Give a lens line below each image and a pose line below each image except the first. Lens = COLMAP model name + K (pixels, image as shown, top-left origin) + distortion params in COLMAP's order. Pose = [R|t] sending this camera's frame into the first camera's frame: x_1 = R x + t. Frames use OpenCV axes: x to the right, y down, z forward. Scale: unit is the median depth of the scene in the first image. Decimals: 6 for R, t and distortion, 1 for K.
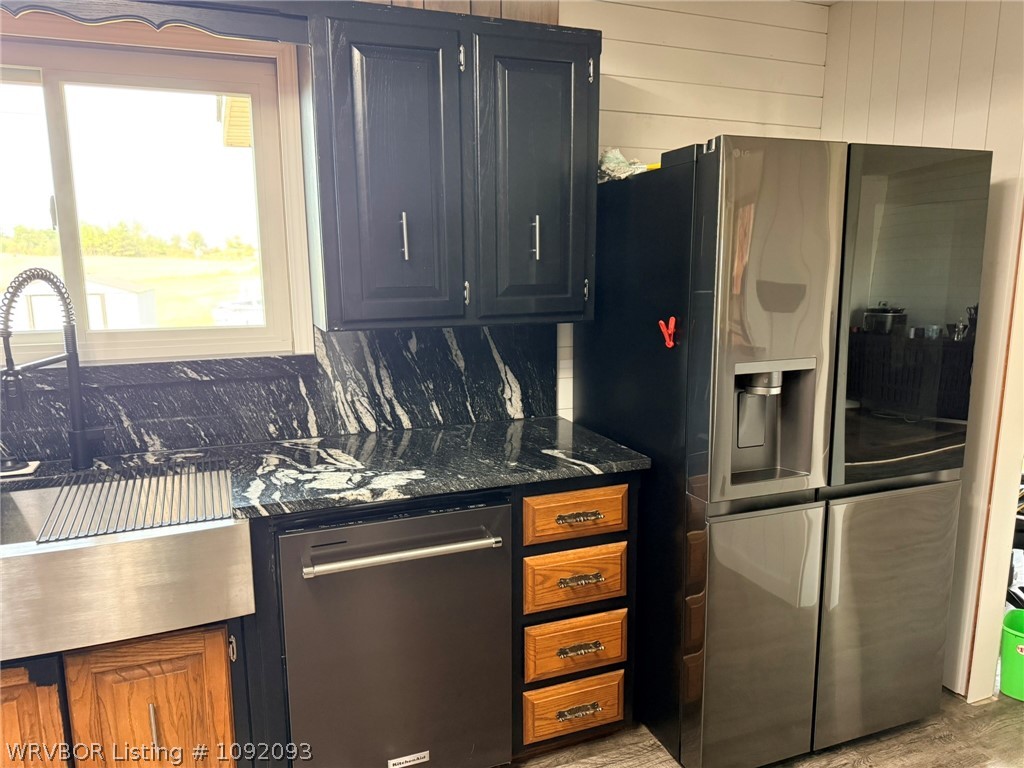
lens RADIAL K [[719.6, 0, 509.6], [0, 719.6, 389.3], [0, 0, 1]] dist [0.024702, -0.022767]
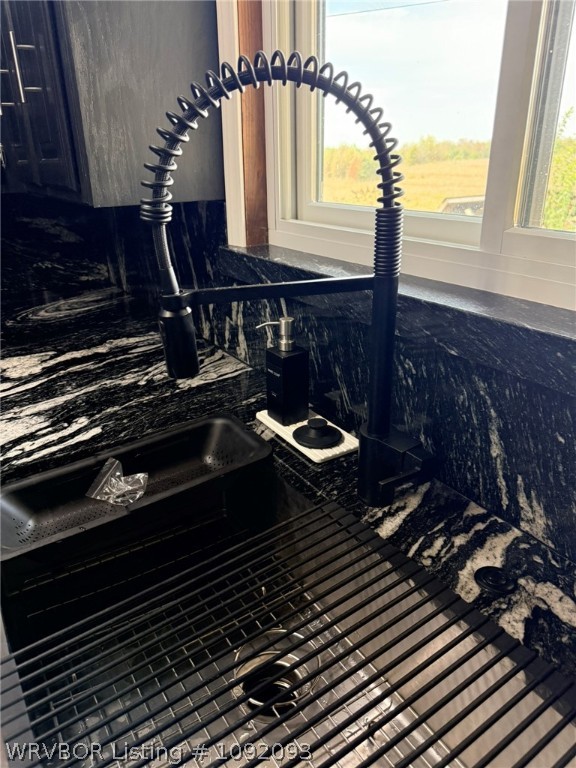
lens RADIAL K [[539.7, 0, 286.7], [0, 539.7, 376.7], [0, 0, 1]] dist [0.024702, -0.022767]
pose [[0.197536, 0.366980, -0.909013, -0.276772], [-0.172490, 0.925829, 0.336286, -0.087700], [0.965001, 0.090367, 0.246185, 0.815376]]
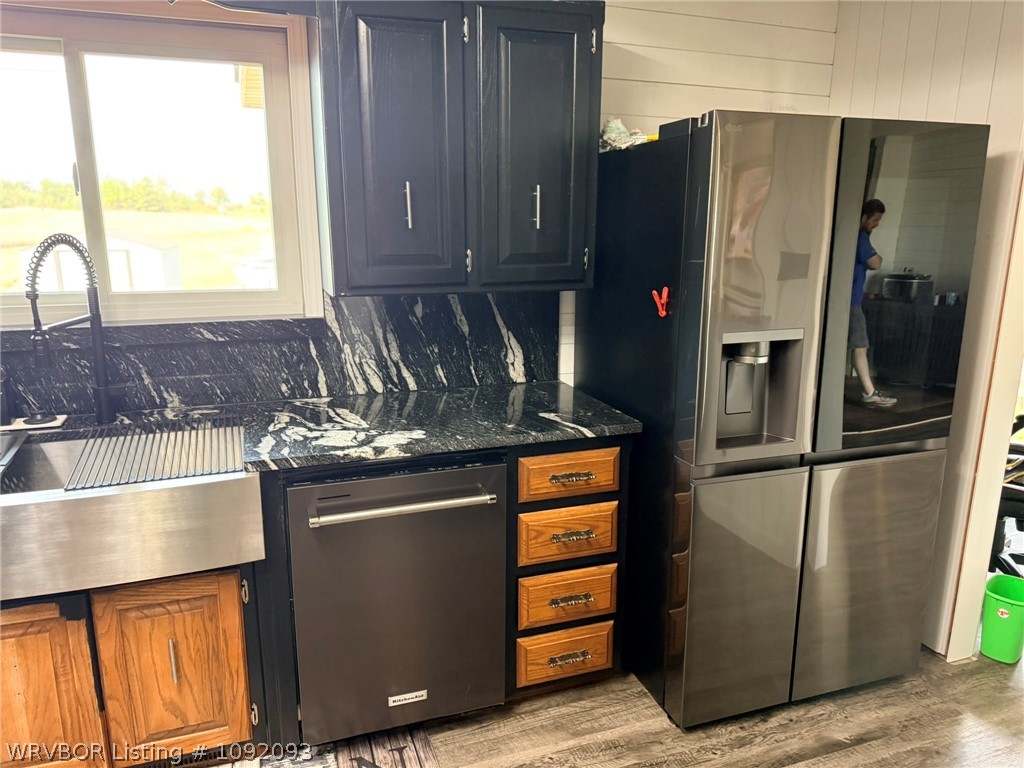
lens RADIAL K [[719.6, 0, 509.8], [0, 719.6, 386.9], [0, 0, 1]] dist [0.024702, -0.022767]
pose [[0.999481, 0.016332, -0.027773, 0.031654], [-0.014907, 0.998600, 0.050755, -0.005819], [0.028563, -0.050315, 0.998325, -0.043164]]
